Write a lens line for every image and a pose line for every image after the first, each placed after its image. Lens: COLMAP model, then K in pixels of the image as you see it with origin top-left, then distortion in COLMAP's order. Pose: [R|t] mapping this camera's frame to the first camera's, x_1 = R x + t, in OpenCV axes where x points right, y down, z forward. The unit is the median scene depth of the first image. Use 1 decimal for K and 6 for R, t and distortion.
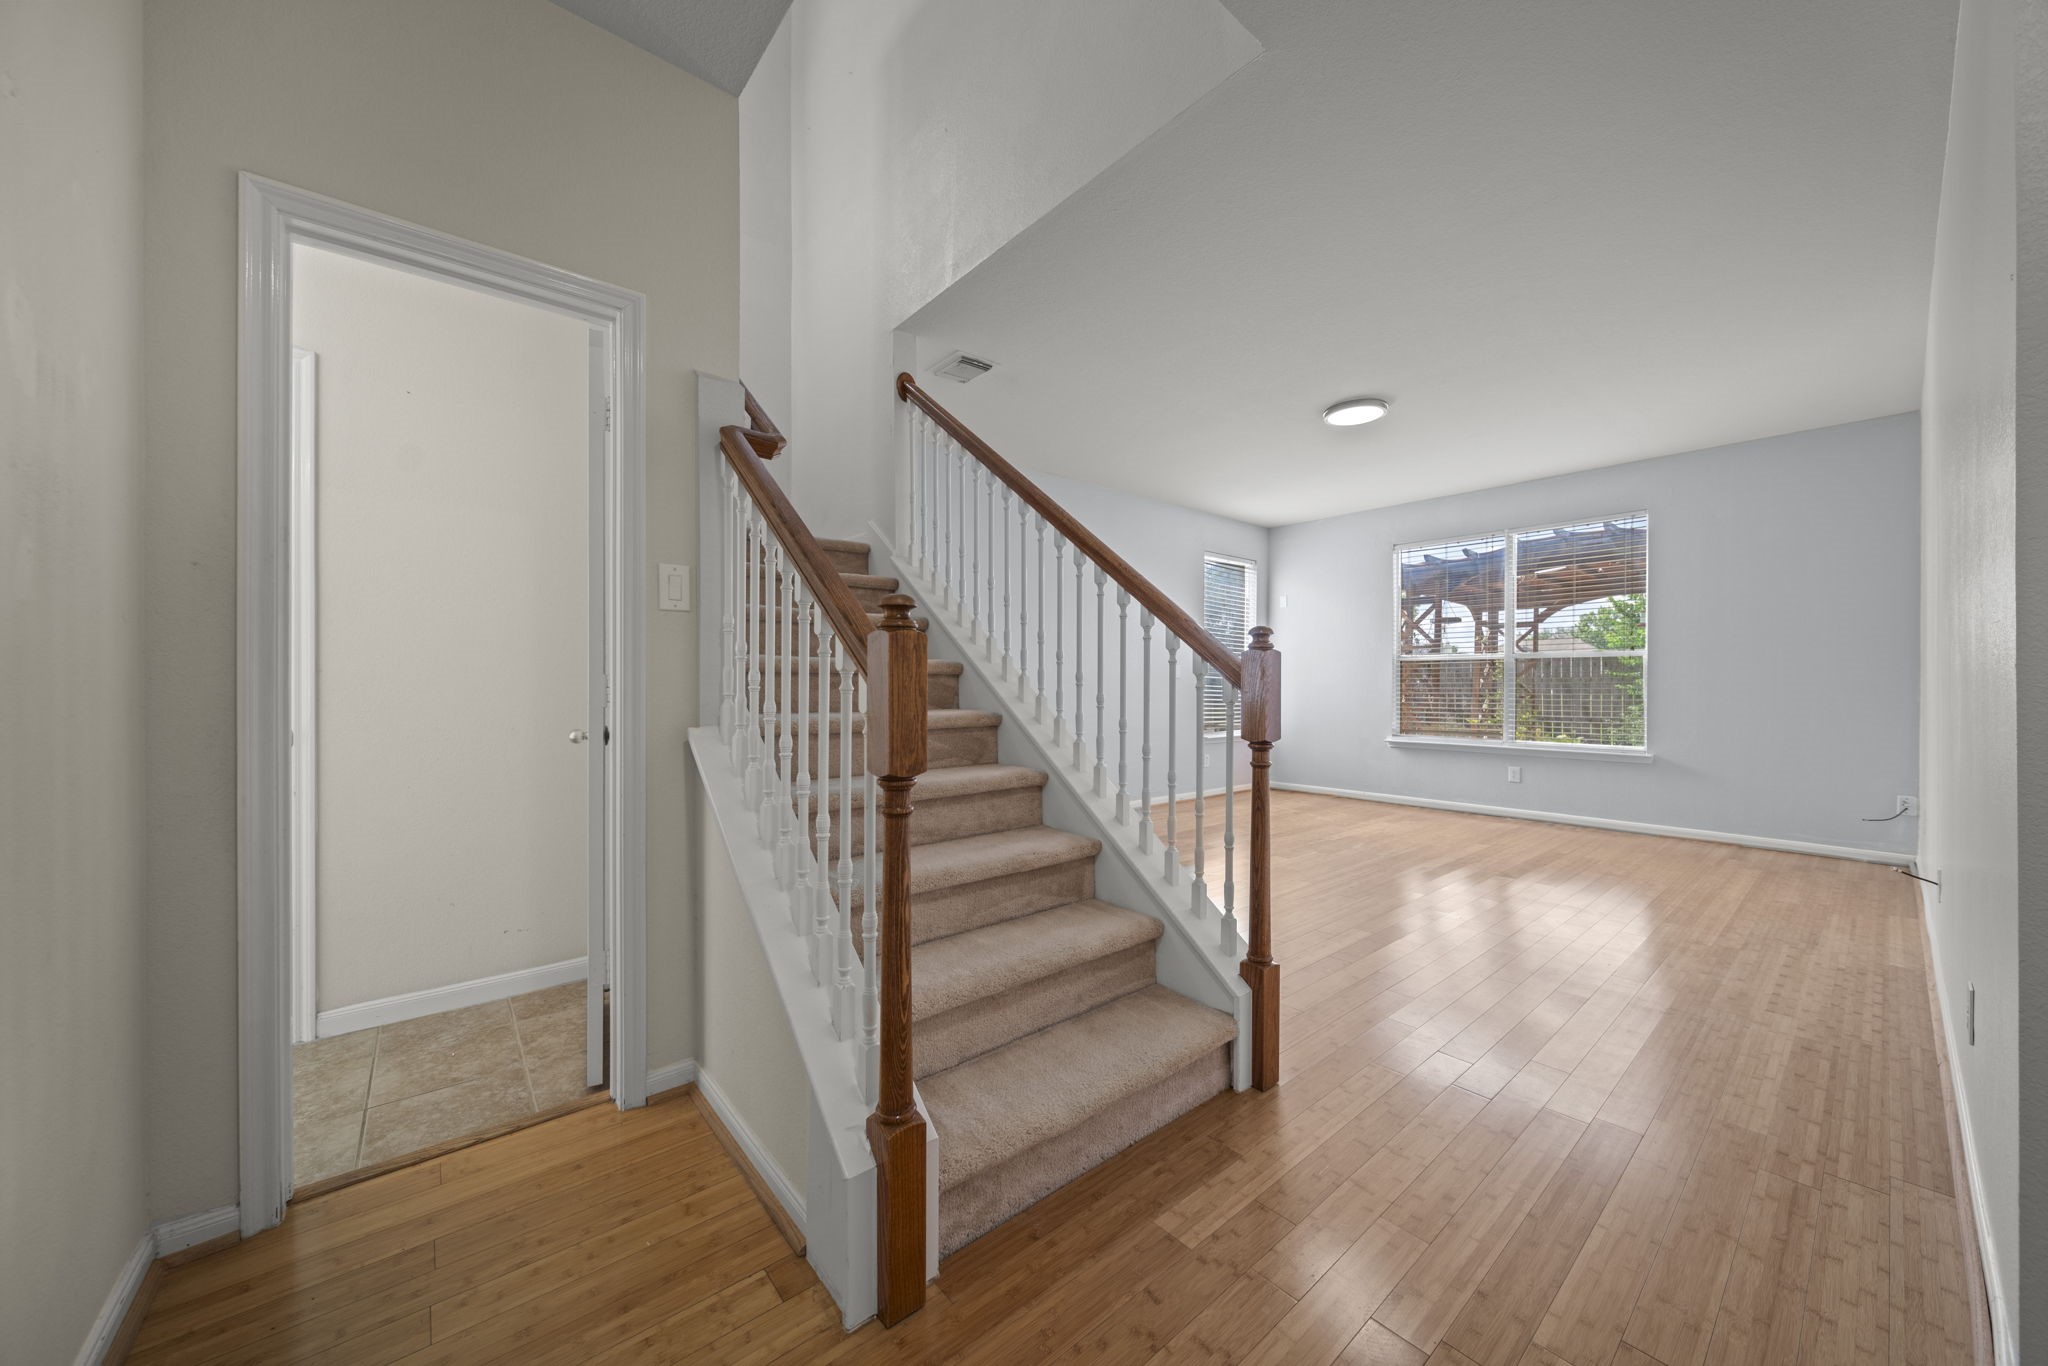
lens RADIAL K [[733.3, 0, 1021.3], [0, 733.3, 690.9], [0, 0, 1]] dist [-0.000215, -0.000060]
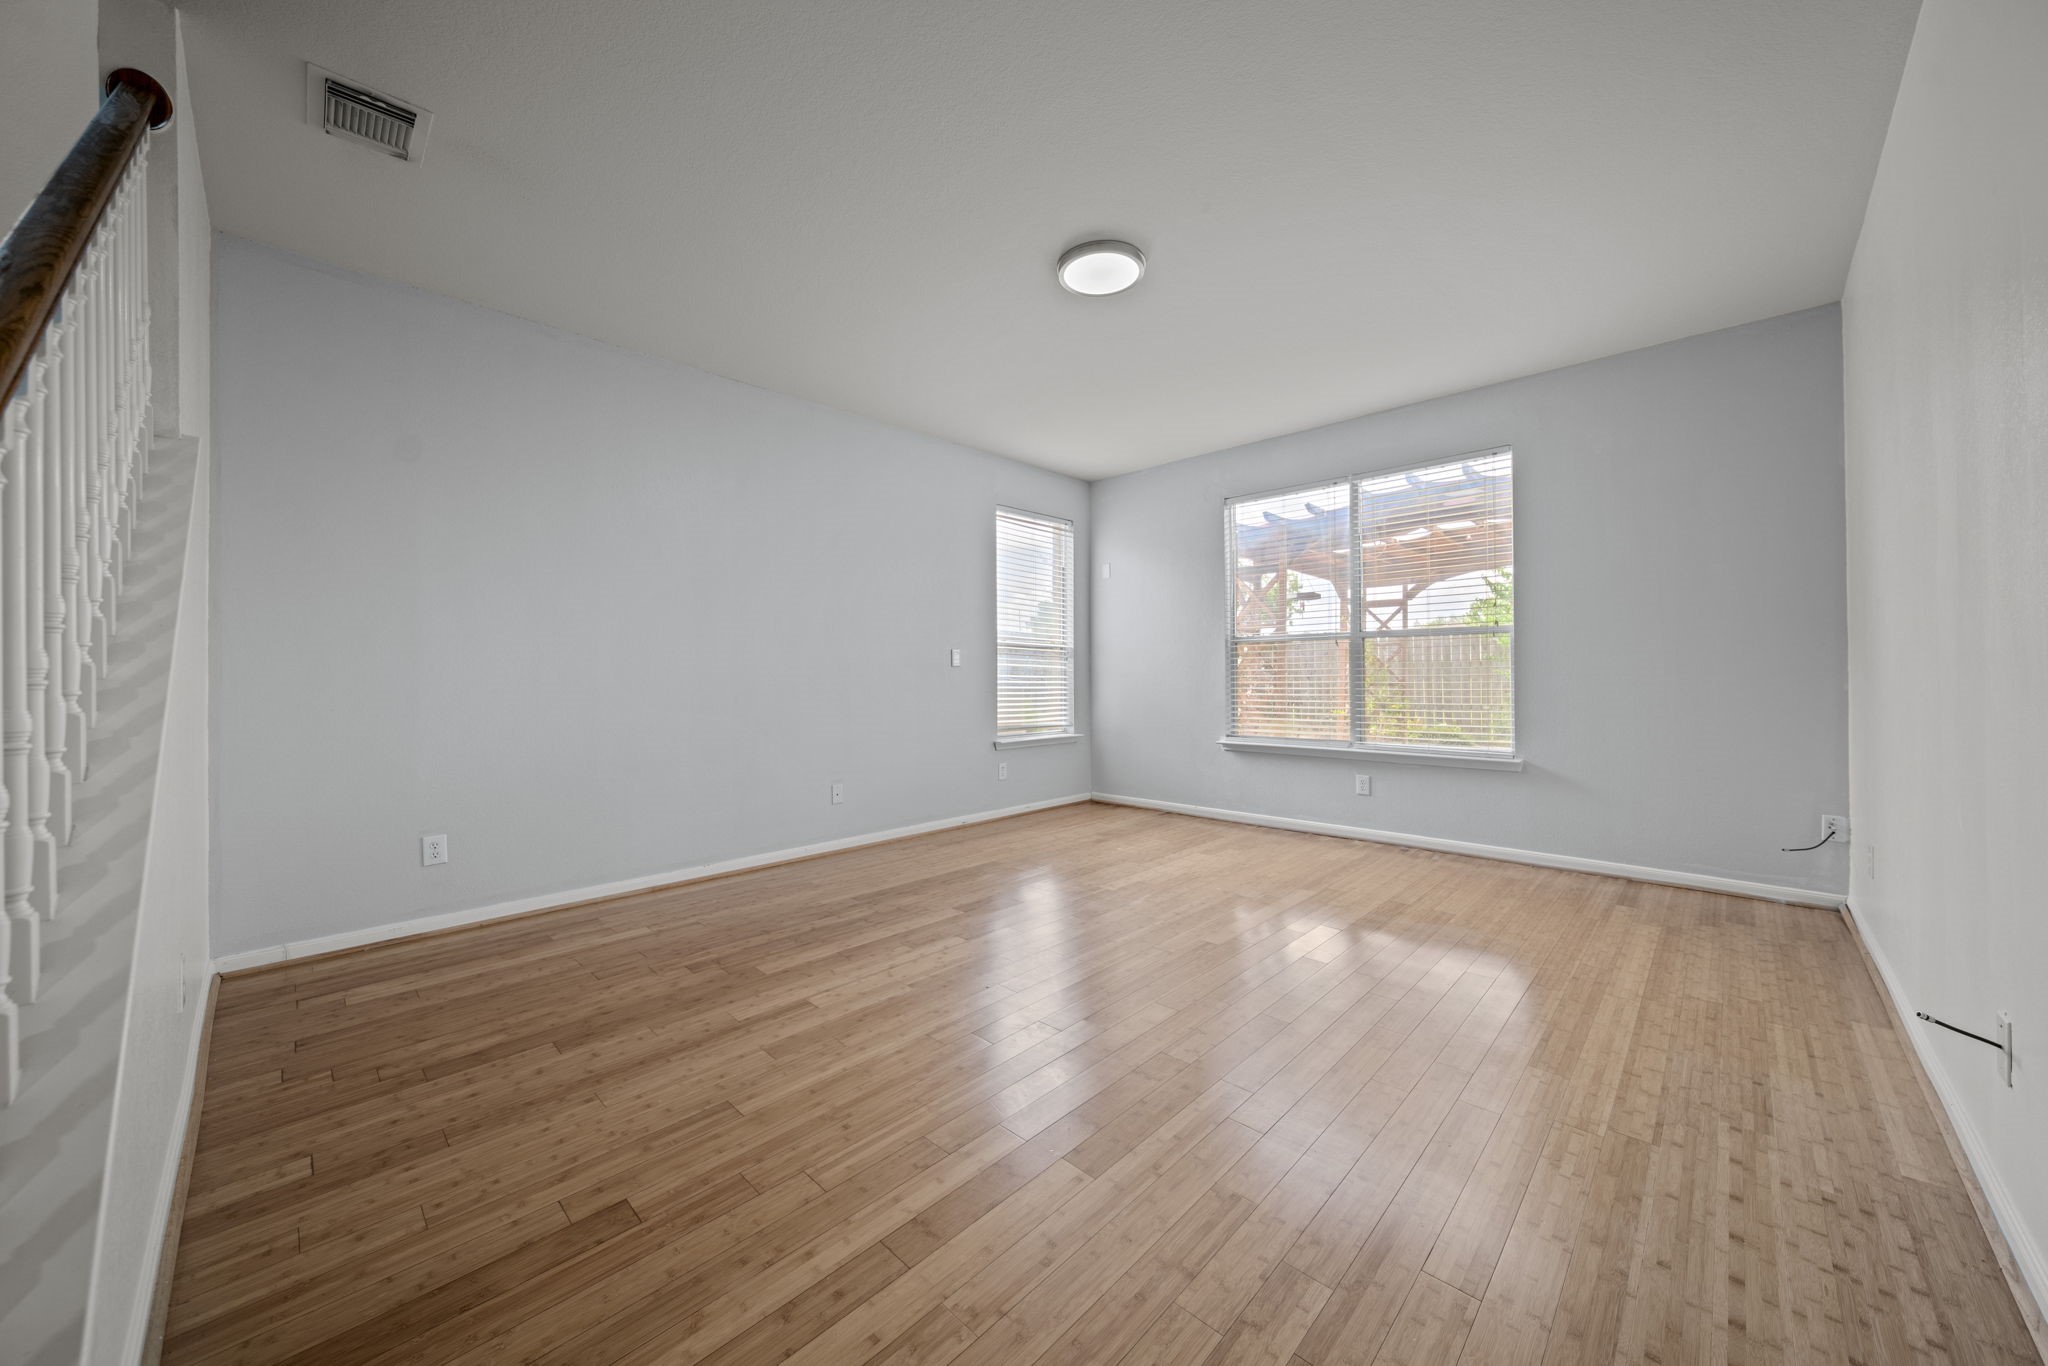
lens RADIAL K [[727.9, 0, 1025.7], [0, 727.9, 679.0], [0, 0, 1]] dist [-0.000878, -0.000155]
pose [[0.995153, -0.009781, 0.097851, 0.273137], [0.010102, 0.999945, -0.002786, -0.002284], [-0.097819, 0.003761, 0.995197, 0.296237]]
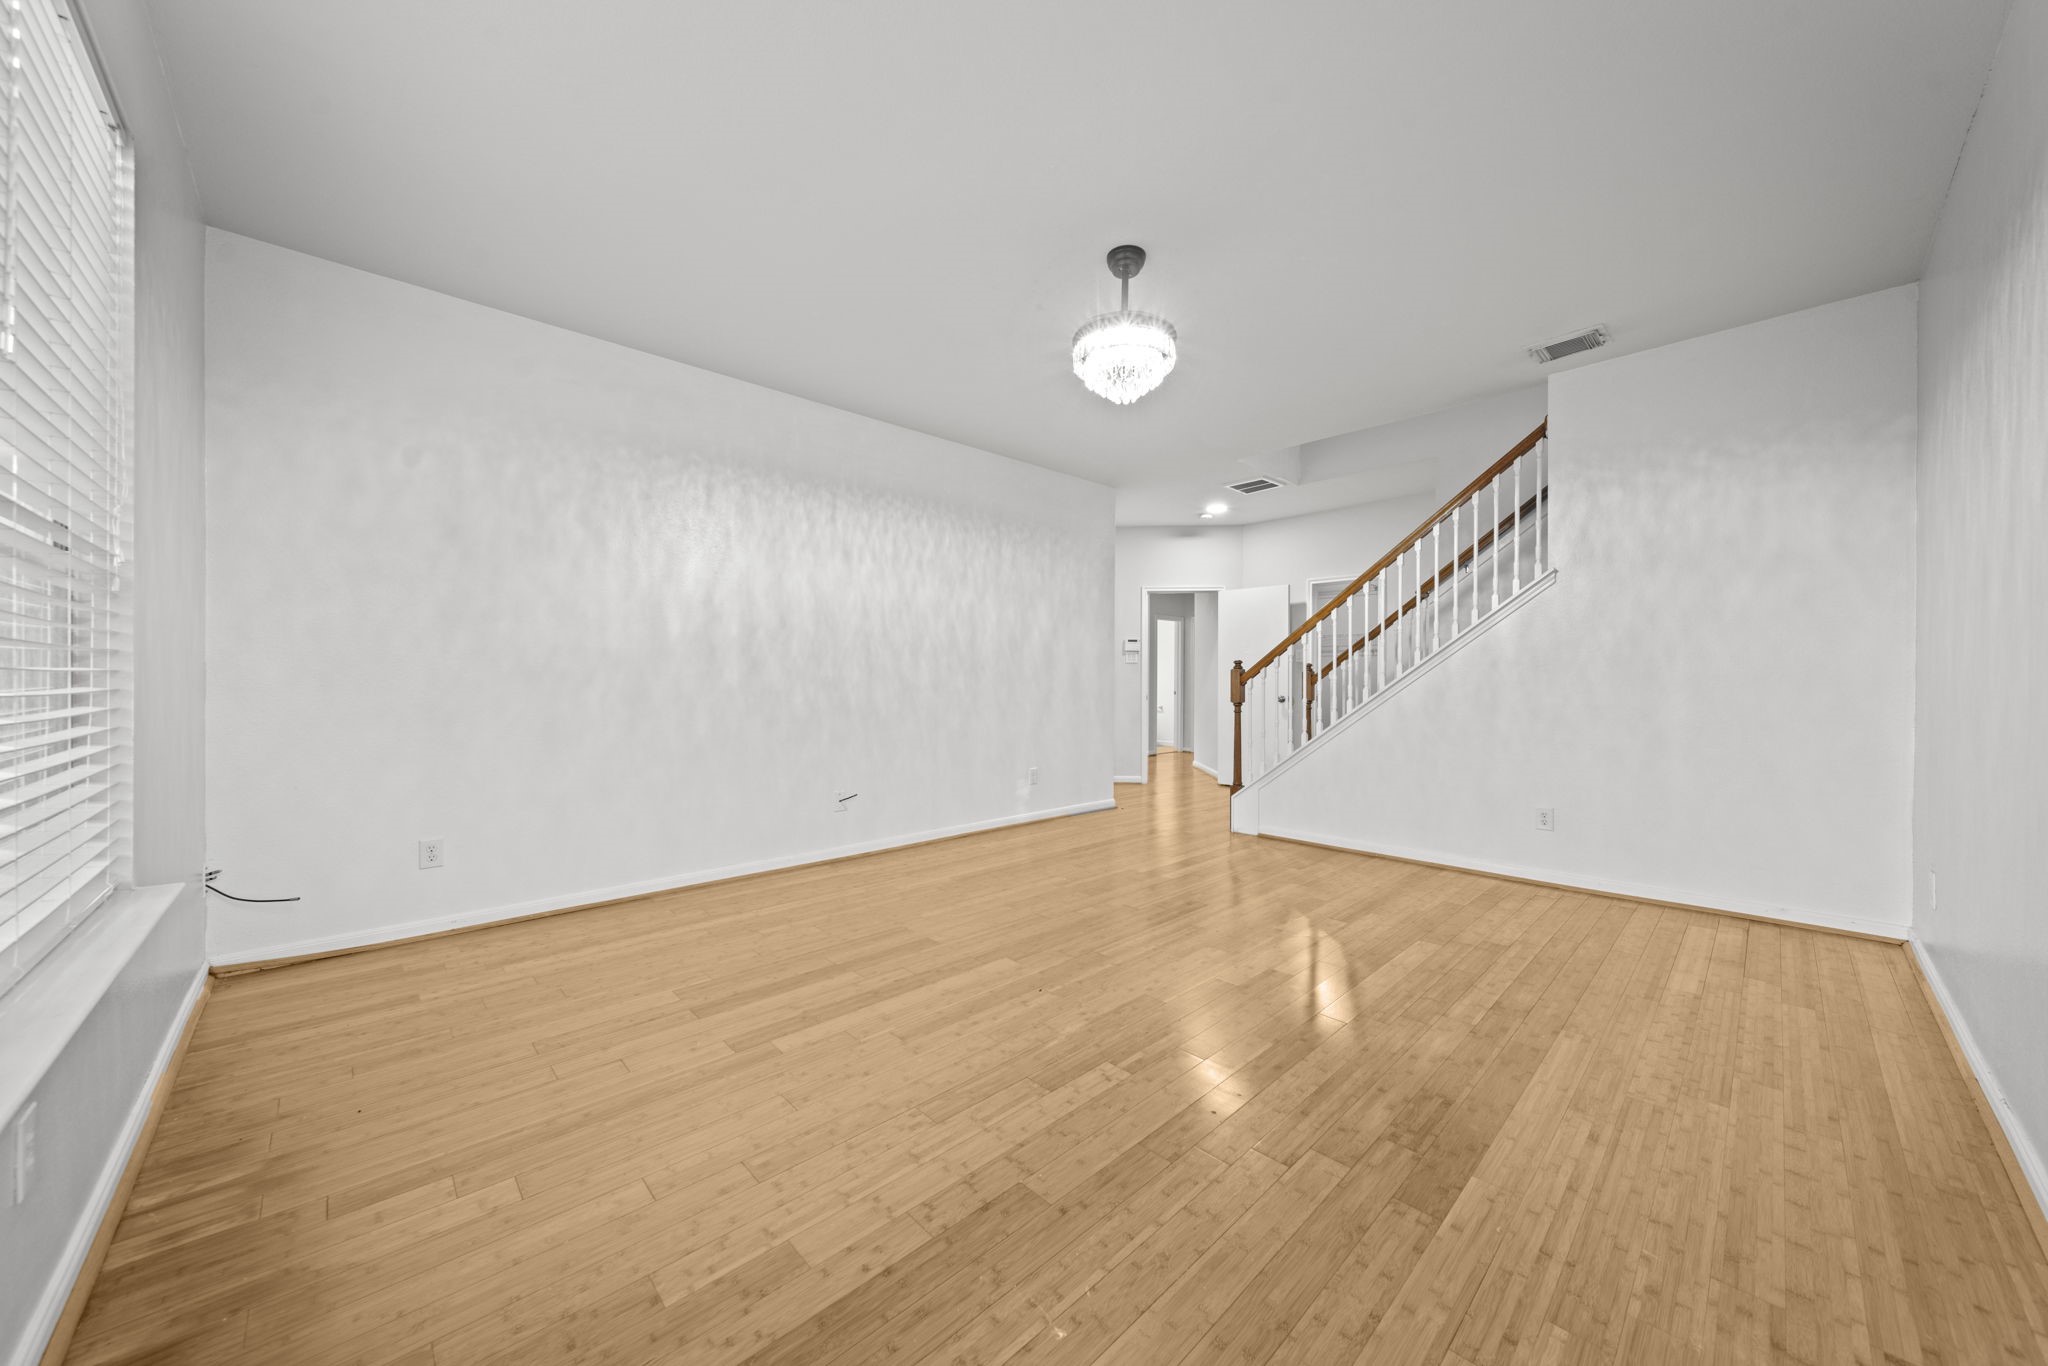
lens RADIAL K [[727.9, 0, 1025.7], [0, 727.9, 679.0], [0, 0, 1]] dist [-0.000878, -0.000155]
pose [[-0.997968, -0.003280, -0.063625, 0.515206], [-0.003861, 0.999952, 0.009020, -0.014664], [0.063592, 0.009247, -0.997933, 1.486988]]
